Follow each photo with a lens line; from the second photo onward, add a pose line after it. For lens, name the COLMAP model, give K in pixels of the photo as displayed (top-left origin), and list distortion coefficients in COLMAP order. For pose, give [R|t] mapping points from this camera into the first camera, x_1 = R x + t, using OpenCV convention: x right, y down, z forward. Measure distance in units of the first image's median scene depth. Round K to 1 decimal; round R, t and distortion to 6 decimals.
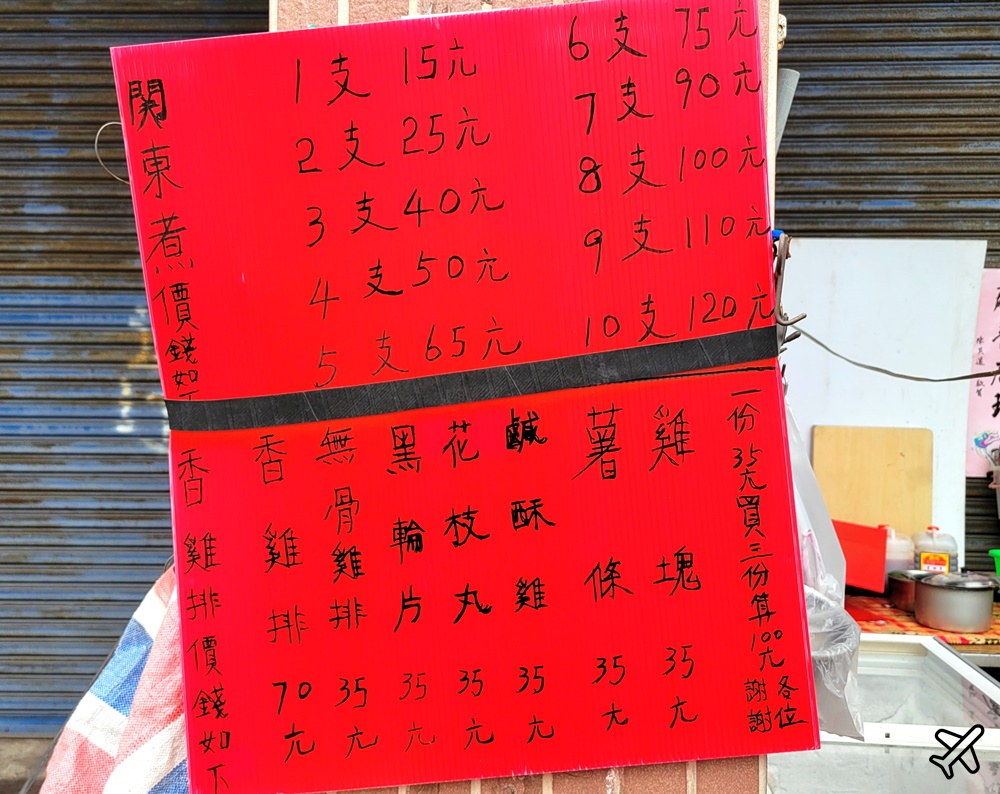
lens RADIAL K [[965.7, 0, 499.7], [0, 965.7, 397.8], [0, 0, 1]] dist [0.006038, 0.000000]
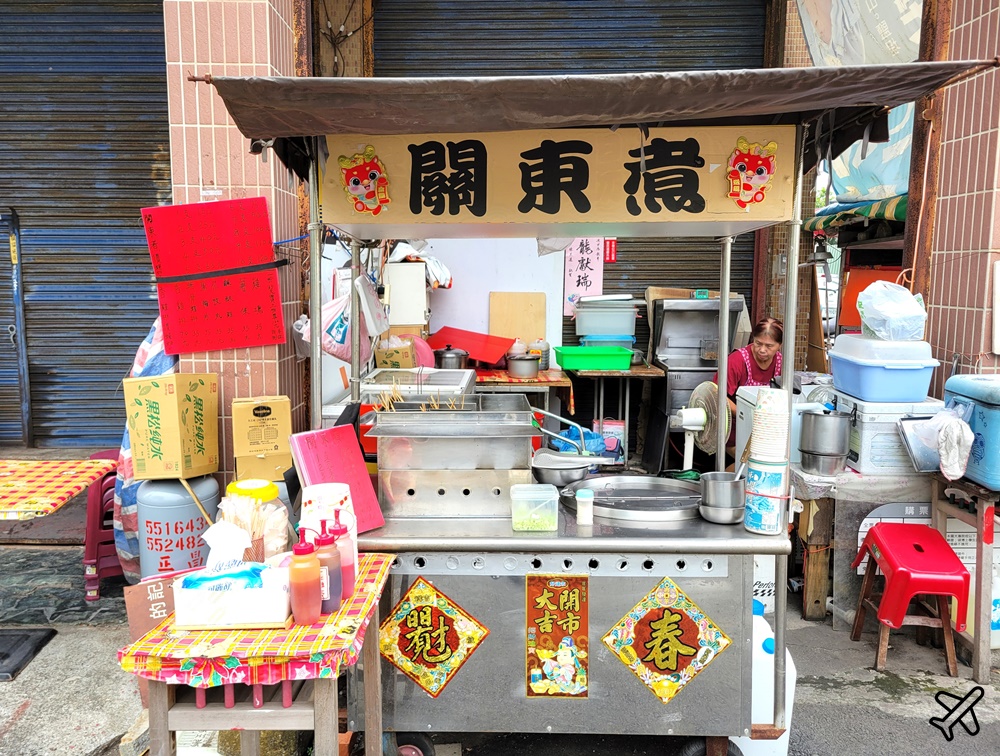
lens RADIAL K [[775.9, 0, 499.5], [0, 775.9, 376.0], [0, 0, 1]] dist [-0.004838, -0.005045]
pose [[0.999087, -0.013347, 0.040594, 0.264475], [0.008439, 0.992887, 0.118757, 0.010346], [-0.041890, -0.118306, 0.992093, -0.652098]]
